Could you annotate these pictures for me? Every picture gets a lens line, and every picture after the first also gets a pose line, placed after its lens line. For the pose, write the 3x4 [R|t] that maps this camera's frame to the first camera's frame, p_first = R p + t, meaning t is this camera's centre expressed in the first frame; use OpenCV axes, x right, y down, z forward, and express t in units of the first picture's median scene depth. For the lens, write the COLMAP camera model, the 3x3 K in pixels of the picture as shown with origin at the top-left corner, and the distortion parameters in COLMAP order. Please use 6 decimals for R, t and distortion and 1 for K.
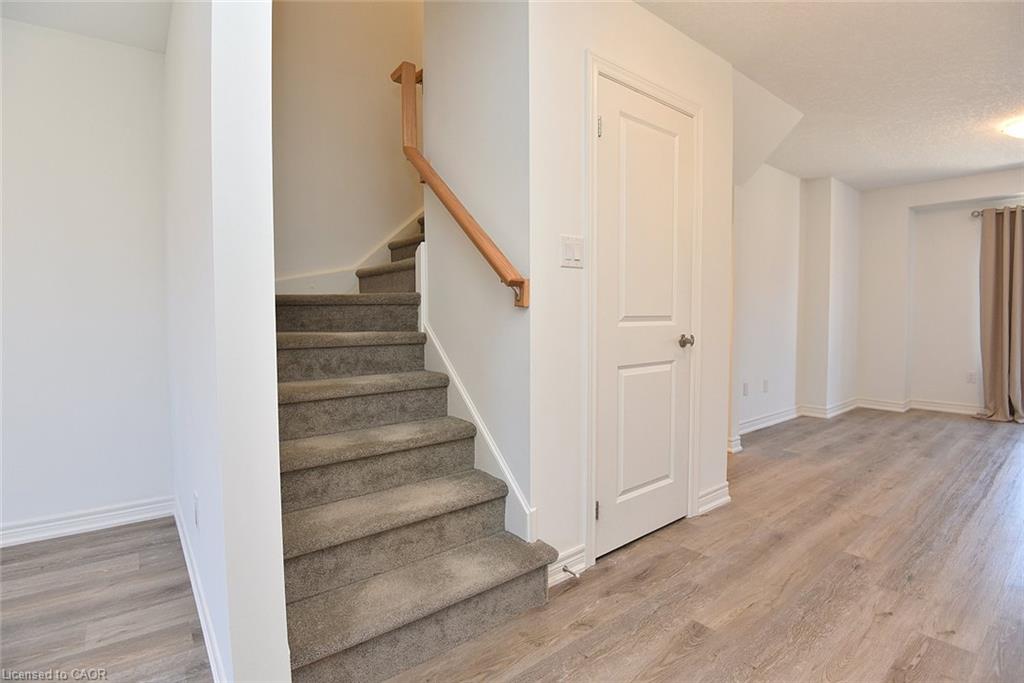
lens RADIAL K [[492.0, 0, 512.0], [0, 492.0, 341.5], [0, 0, 1]] dist [-0.023612, -0.014084]
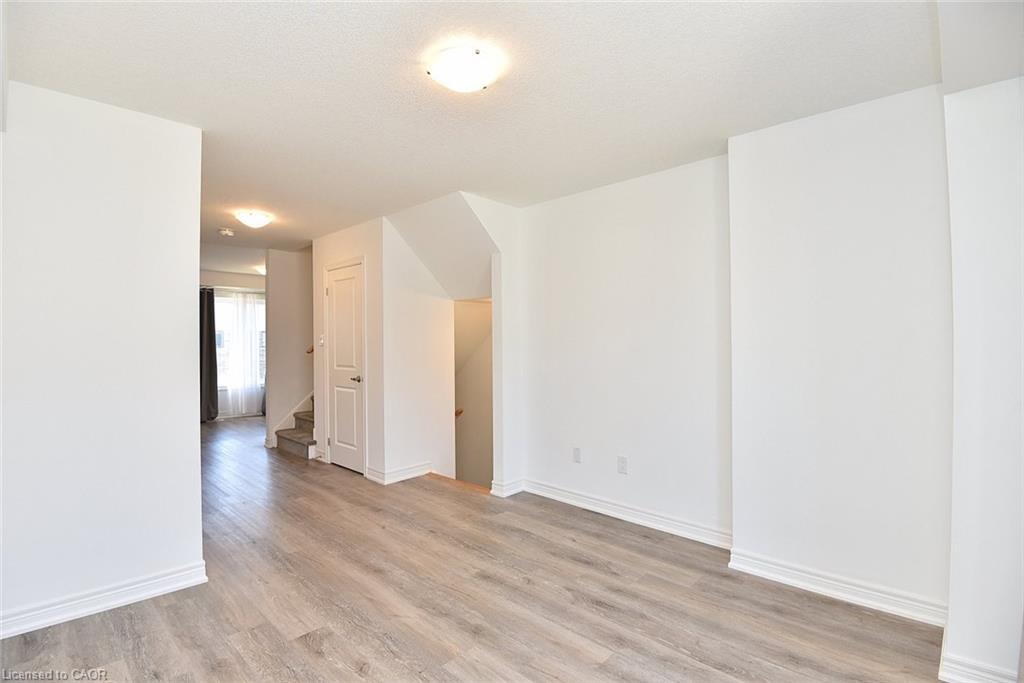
lens RADIAL K [[482.3, 0, 495.5], [0, 482.3, 336.9], [0, 0, 1]] dist [-0.000610, -0.021486]
pose [[0.110149, -0.001578, -0.993914, 1.955307], [-0.037292, 0.999288, -0.005720, -0.148581], [0.993215, 0.037696, 0.110012, 1.123634]]
